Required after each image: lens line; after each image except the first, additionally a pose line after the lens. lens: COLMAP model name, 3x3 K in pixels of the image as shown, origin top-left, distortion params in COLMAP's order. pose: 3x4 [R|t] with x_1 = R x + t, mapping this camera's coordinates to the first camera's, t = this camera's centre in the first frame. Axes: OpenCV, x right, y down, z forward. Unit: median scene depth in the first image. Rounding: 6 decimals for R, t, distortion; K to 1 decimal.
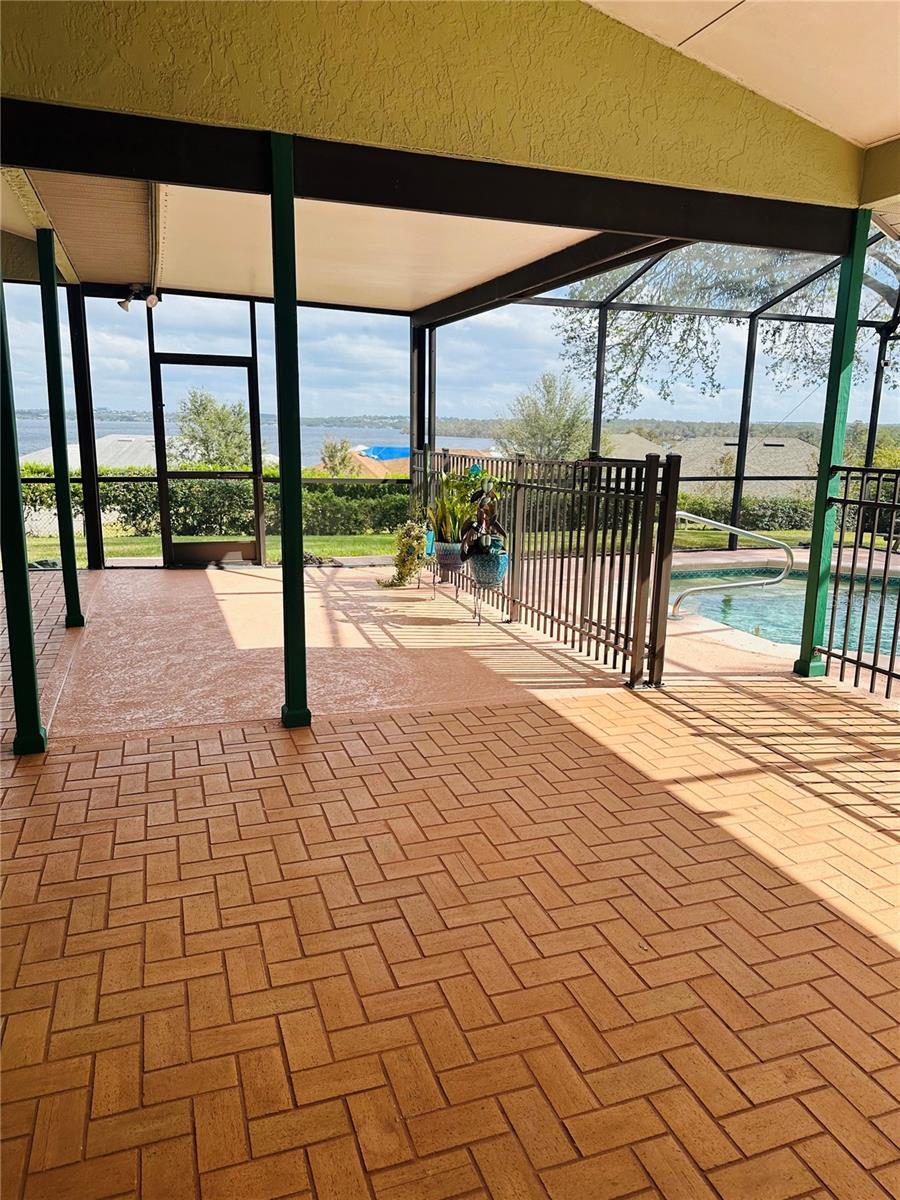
lens RADIAL K [[843.0, 0, 474.3], [0, 843.0, 601.4], [0, 0, 1]] dist [0.022505, -0.030752]
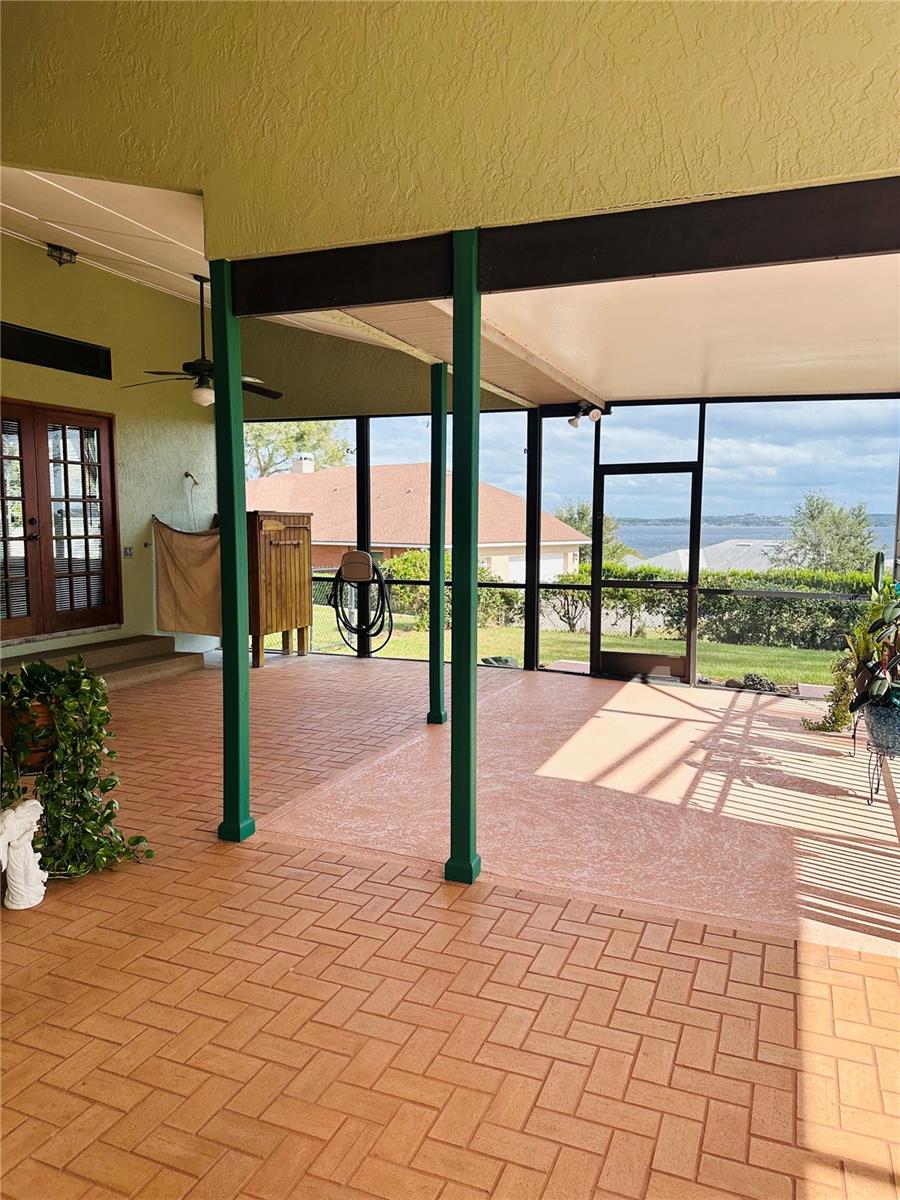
lens RADIAL K [[843.0, 0, 450.0], [0, 843.0, 596.7], [0, 0, 1]] dist [0.022505, -0.030752]
pose [[0.737911, 0.048280, -0.673169, 0.306756], [-0.132304, 0.988433, -0.074137, -0.064781], [0.661803, 0.143769, 0.735763, 0.277689]]
